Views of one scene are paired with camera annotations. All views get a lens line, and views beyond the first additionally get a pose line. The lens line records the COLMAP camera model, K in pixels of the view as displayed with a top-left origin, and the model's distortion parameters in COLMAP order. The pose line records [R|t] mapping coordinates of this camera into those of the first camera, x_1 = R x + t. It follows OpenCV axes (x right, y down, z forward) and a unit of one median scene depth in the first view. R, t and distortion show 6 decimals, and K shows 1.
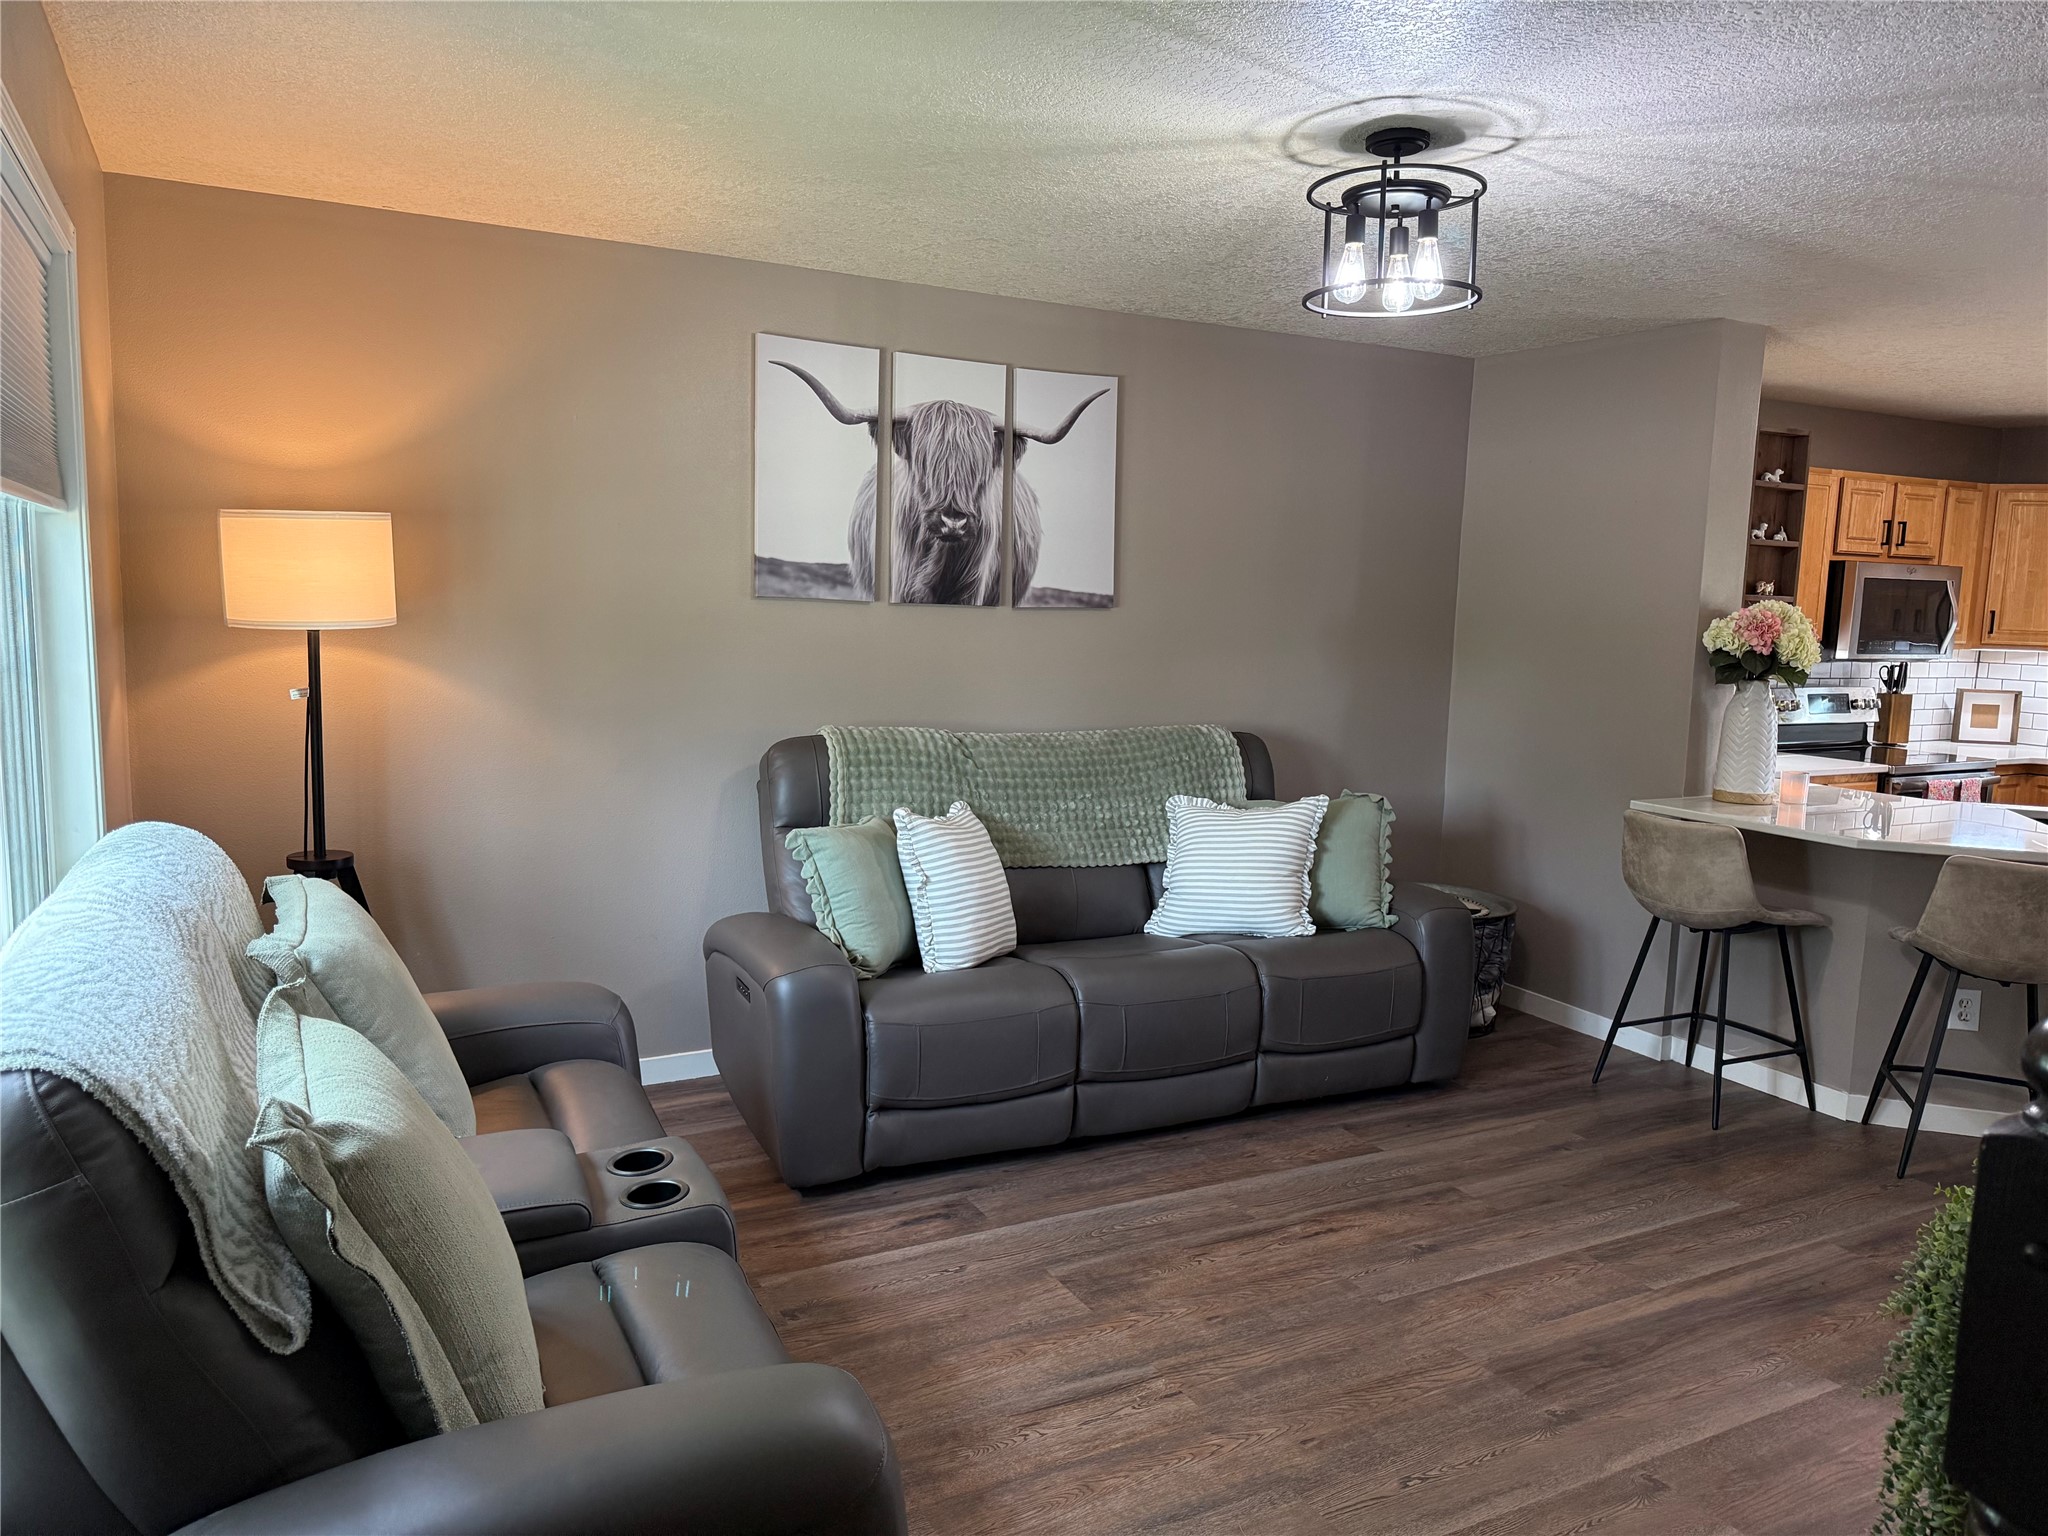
lens RADIAL K [[1459.8, 0, 1011.1], [0, 1459.8, 773.8], [0, 0, 1]] dist [0.074037, -0.093361]
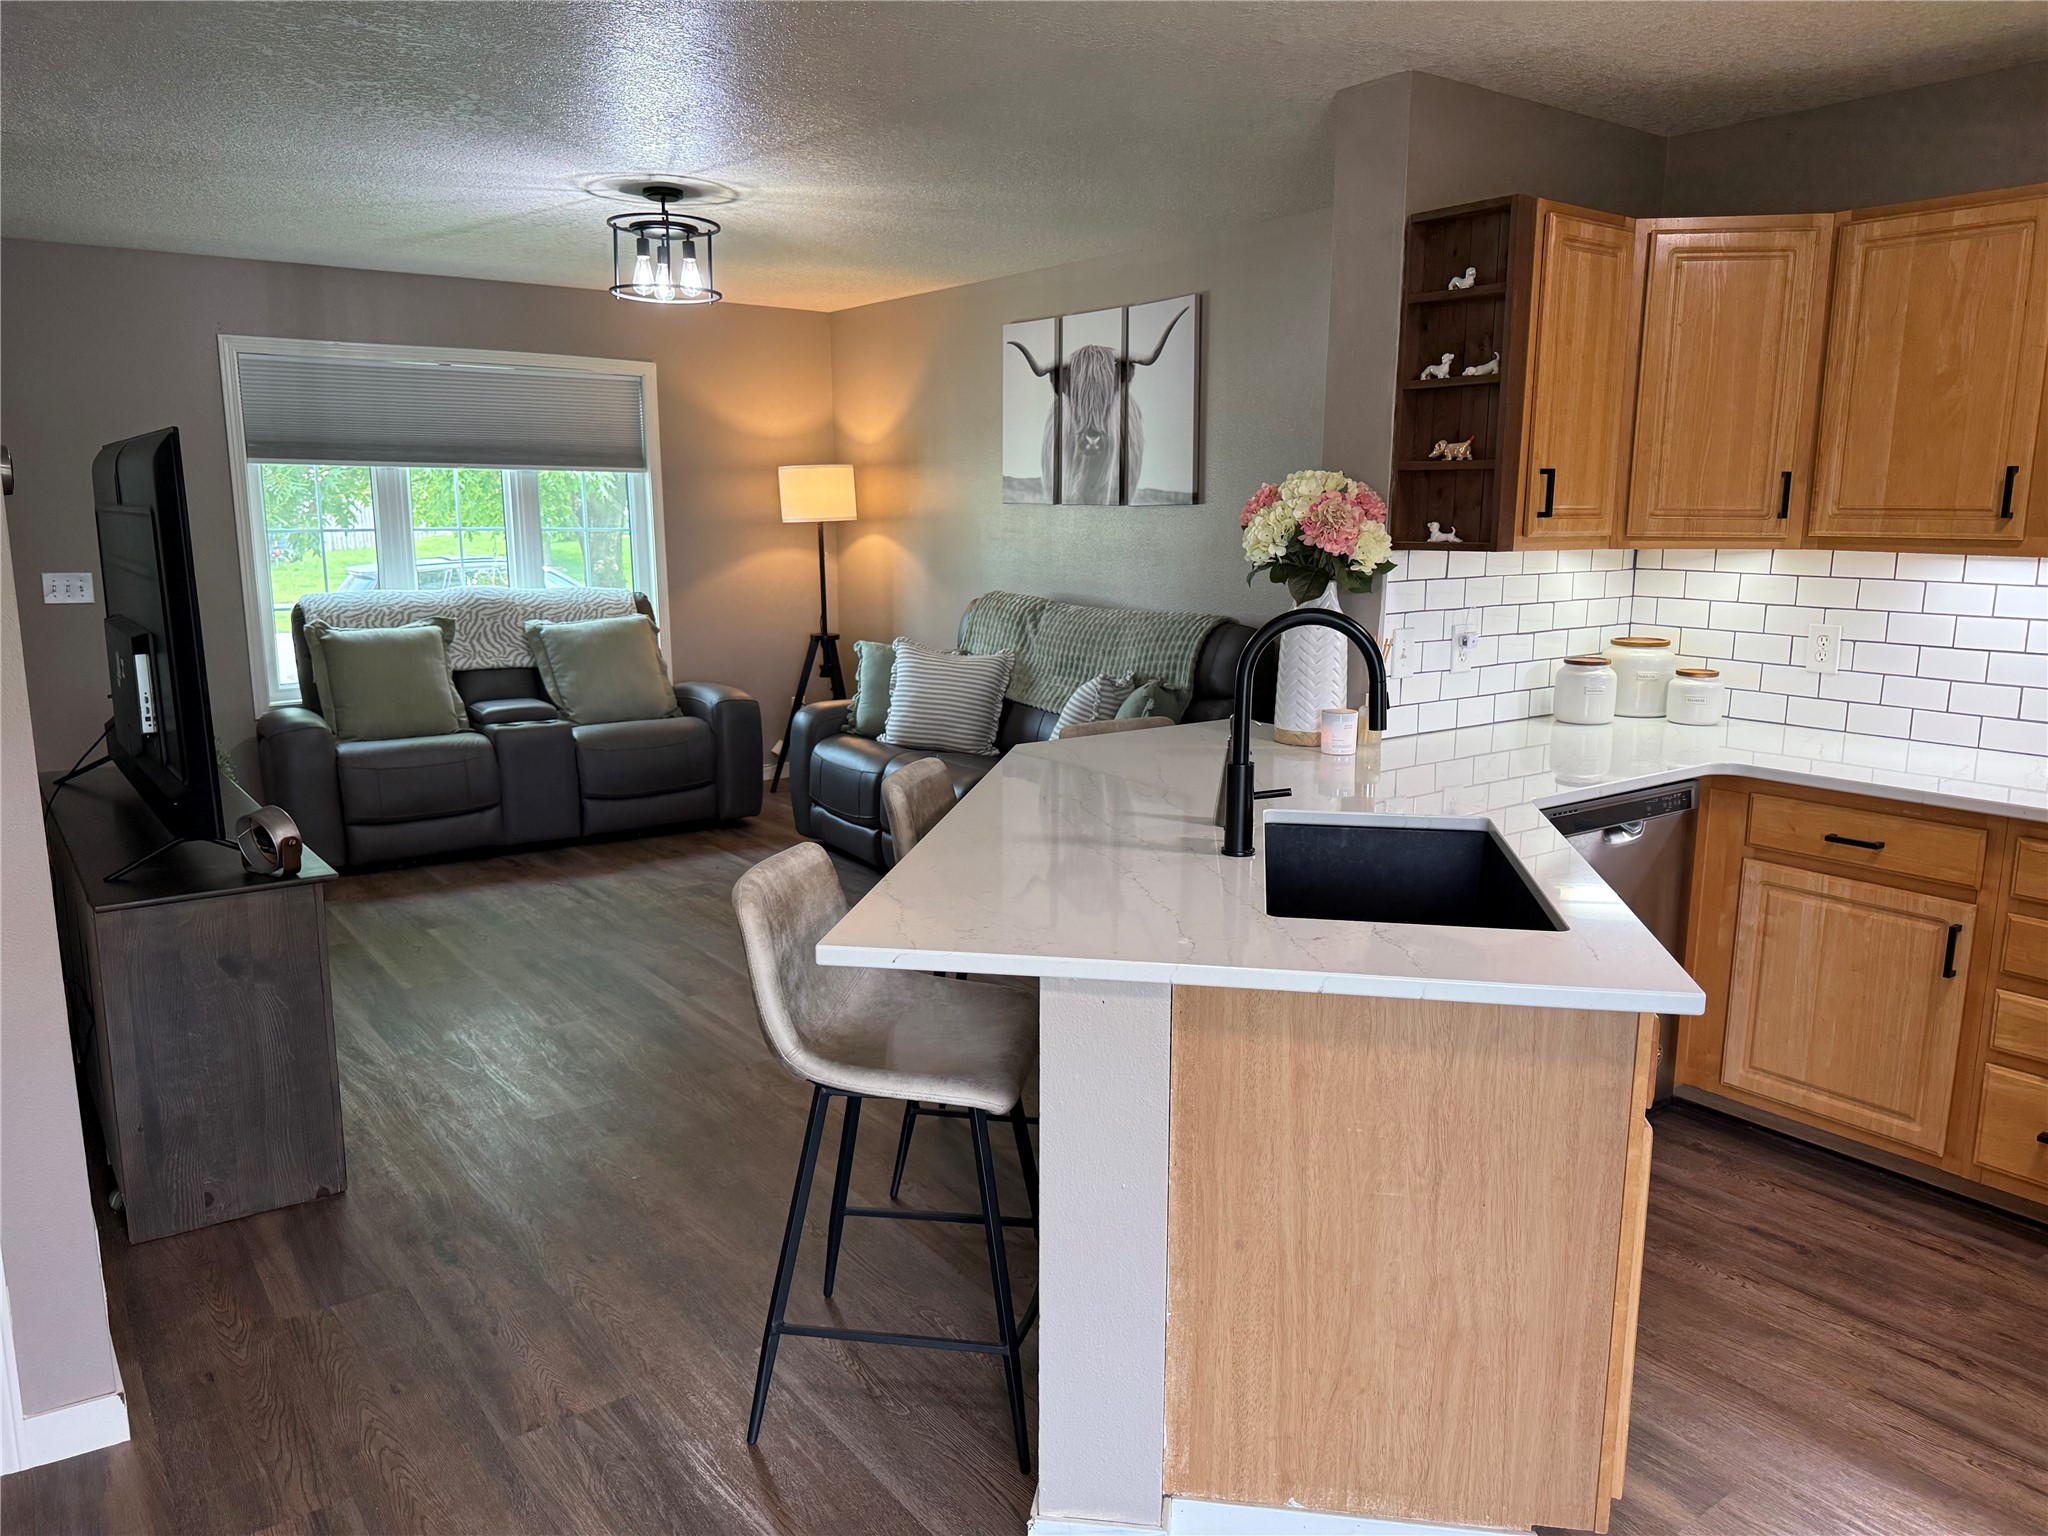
lens RADIAL K [[1459.8, 0, 1042.1], [0, 1459.8, 774.7], [0, 0, 1]] dist [0.074037, -0.093361]
pose [[0.140523, 0.152246, -0.978302, 1.269457], [-0.124660, 0.982963, 0.135065, -0.050397], [0.982198, 0.102975, 0.157108, 0.786336]]
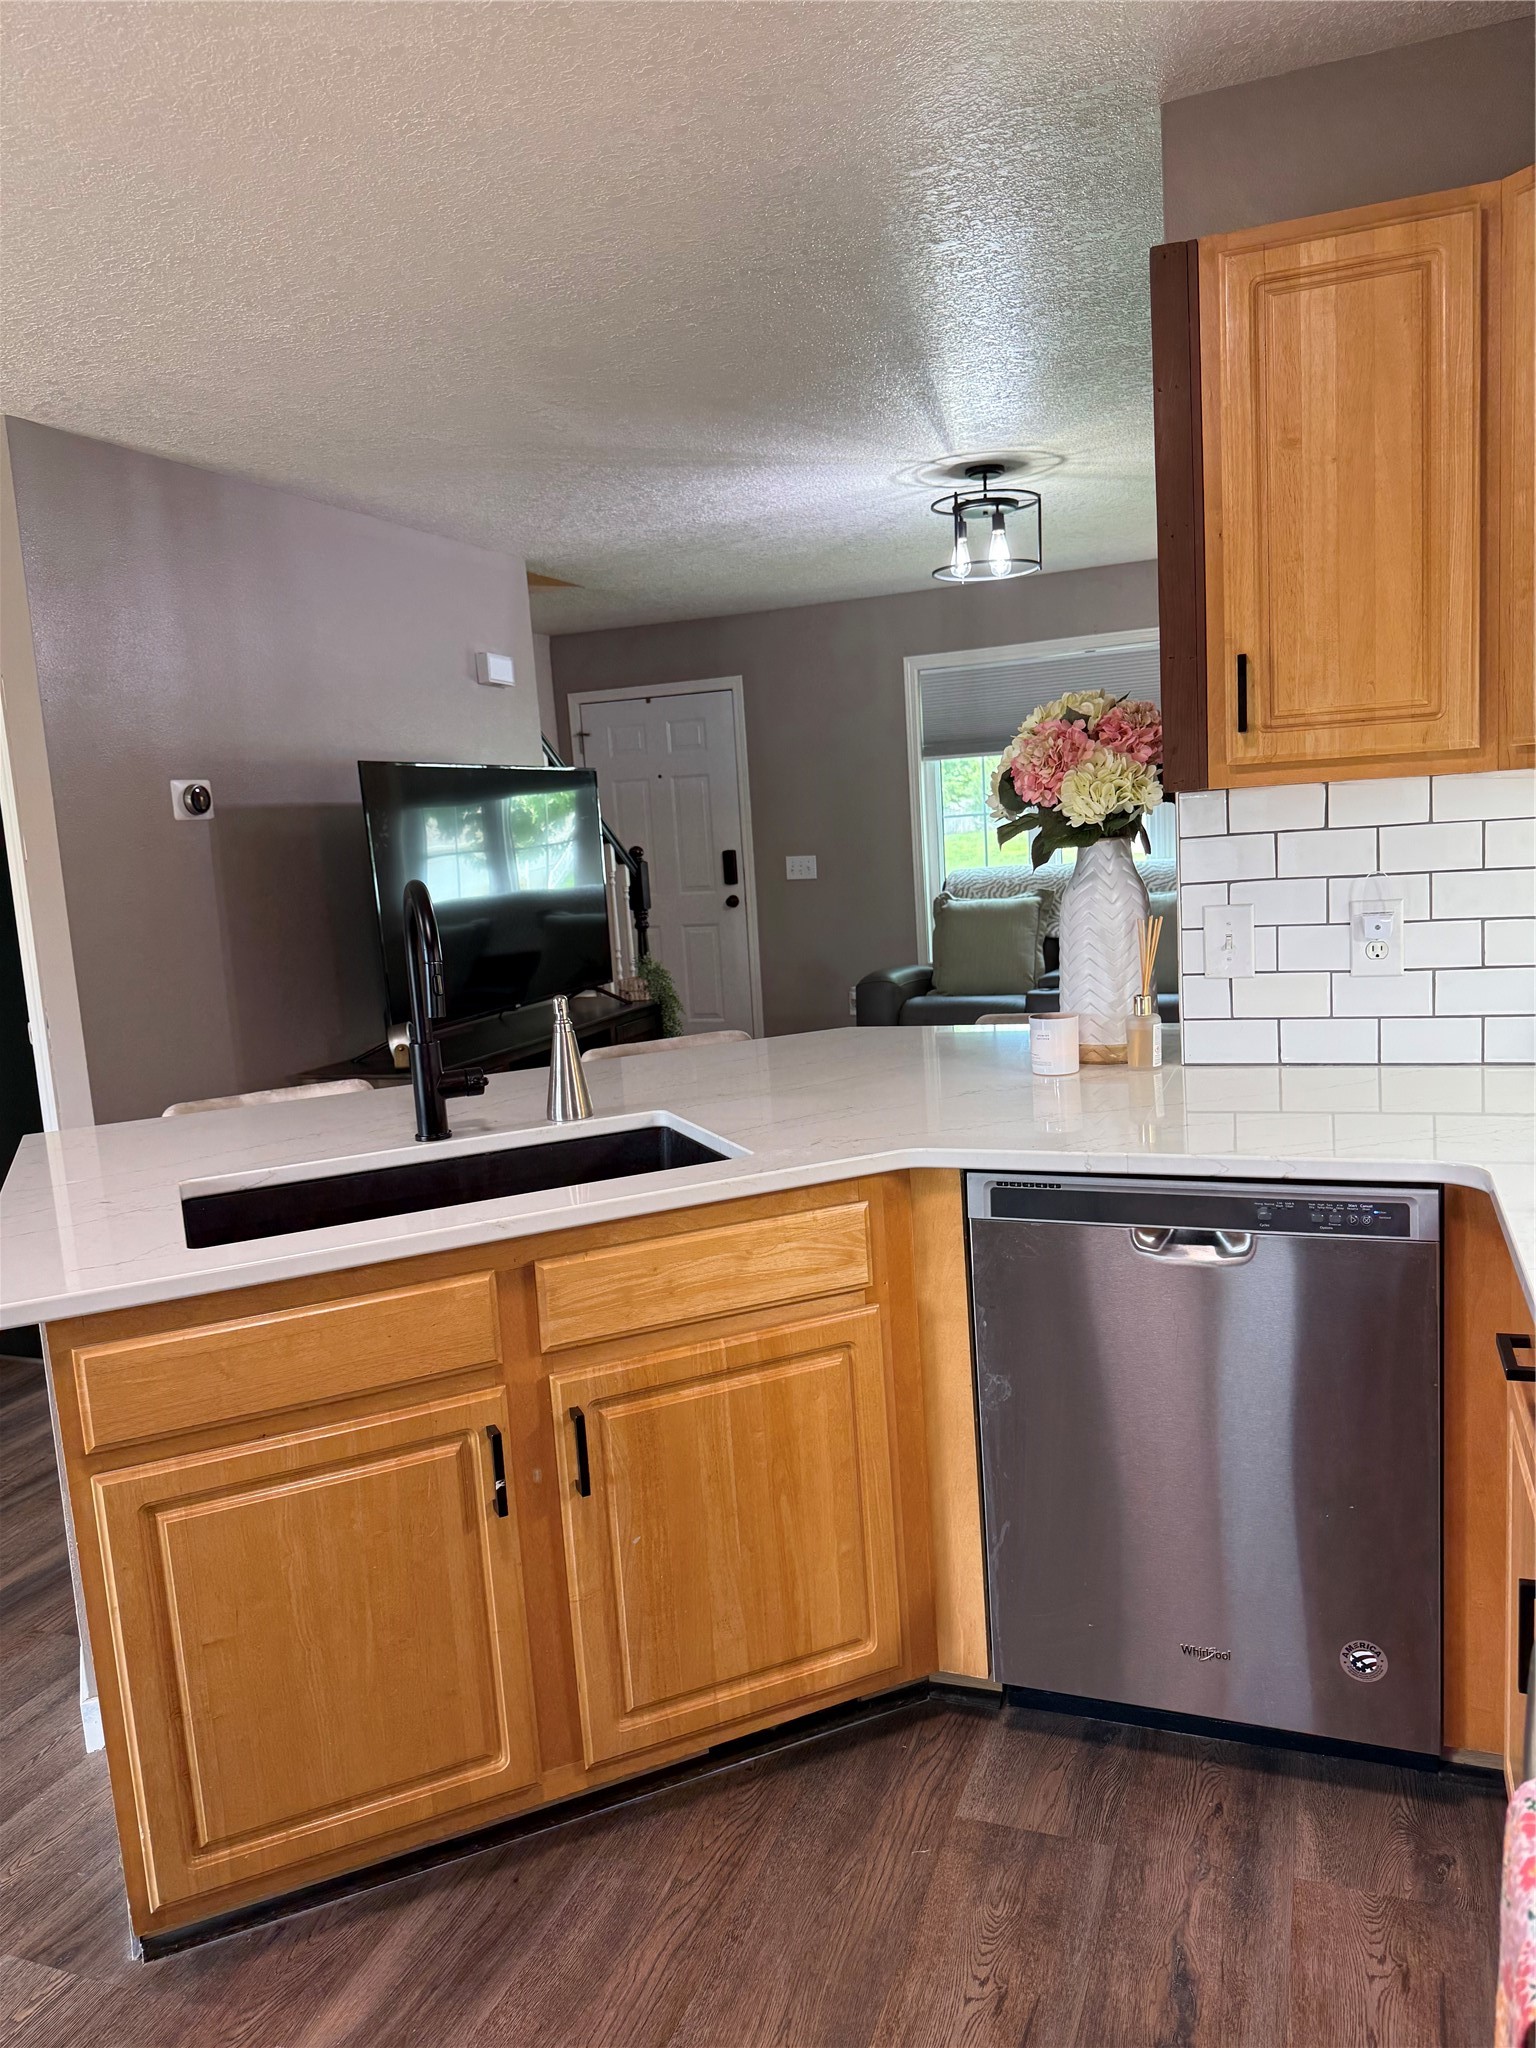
lens RADIAL K [[1459.8, 0, 780.4], [0, 1459.8, 1023.6], [0, 0, 1]] dist [0.074037, -0.093361]
pose [[-0.753795, 0.108763, -0.648046, 0.992478], [-0.041767, 0.976283, 0.212433, -0.110070], [0.655781, 0.187198, -0.731374, 1.379281]]
